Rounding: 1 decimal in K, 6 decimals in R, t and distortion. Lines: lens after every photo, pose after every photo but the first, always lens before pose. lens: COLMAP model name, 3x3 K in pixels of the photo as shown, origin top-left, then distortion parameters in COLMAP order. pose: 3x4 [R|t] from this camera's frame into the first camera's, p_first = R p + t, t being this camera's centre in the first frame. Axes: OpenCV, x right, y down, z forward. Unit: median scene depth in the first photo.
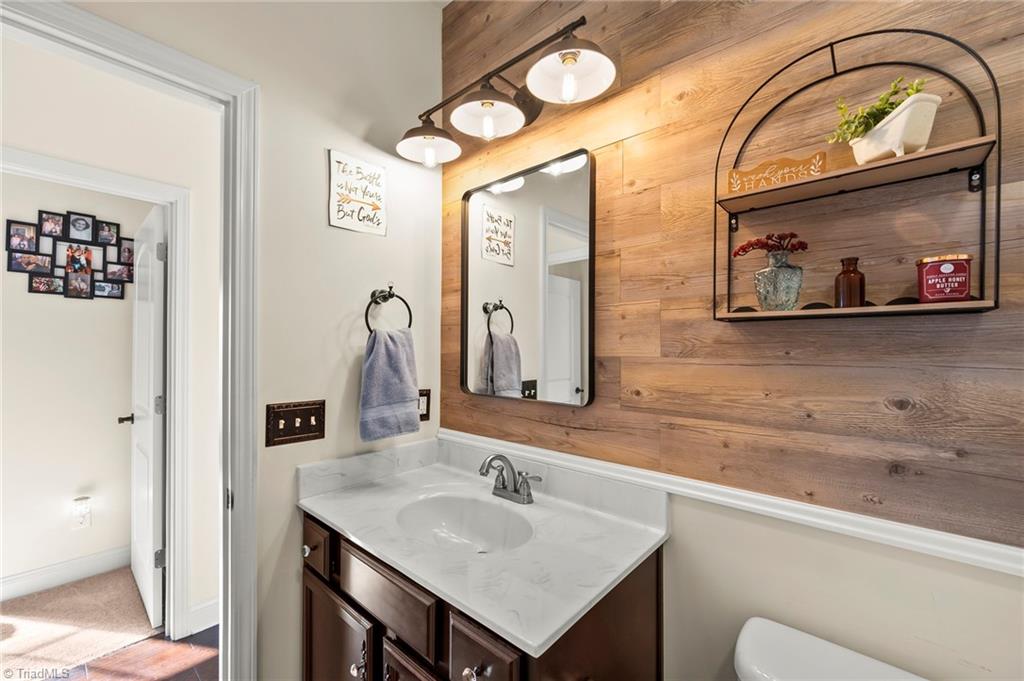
lens RADIAL K [[418.1, 0, 511.6], [0, 418.1, 334.4], [0, 0, 1]] dist [-0.001065, -0.000049]
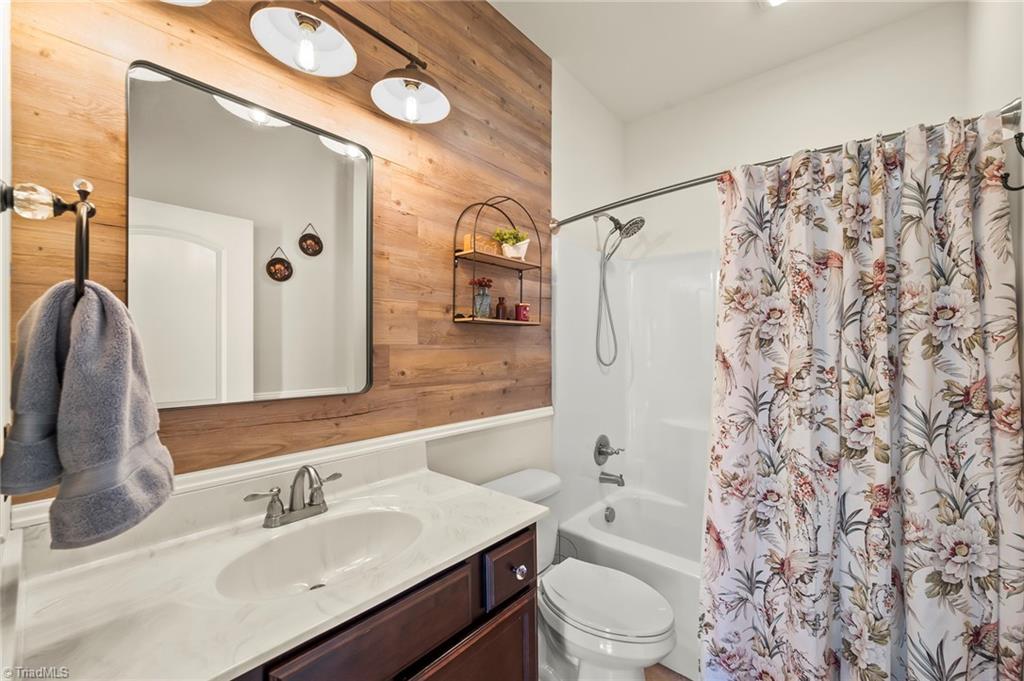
lens RADIAL K [[418.1, 0, 511.7], [0, 418.1, 344.9], [0, 0, 1]] dist [-0.001065, -0.000049]
pose [[-0.022955, 0.010149, 0.999685, -1.014255], [-0.022093, 0.999699, -0.010656, 0.064217], [-0.999492, -0.022330, -0.022724, 0.742468]]
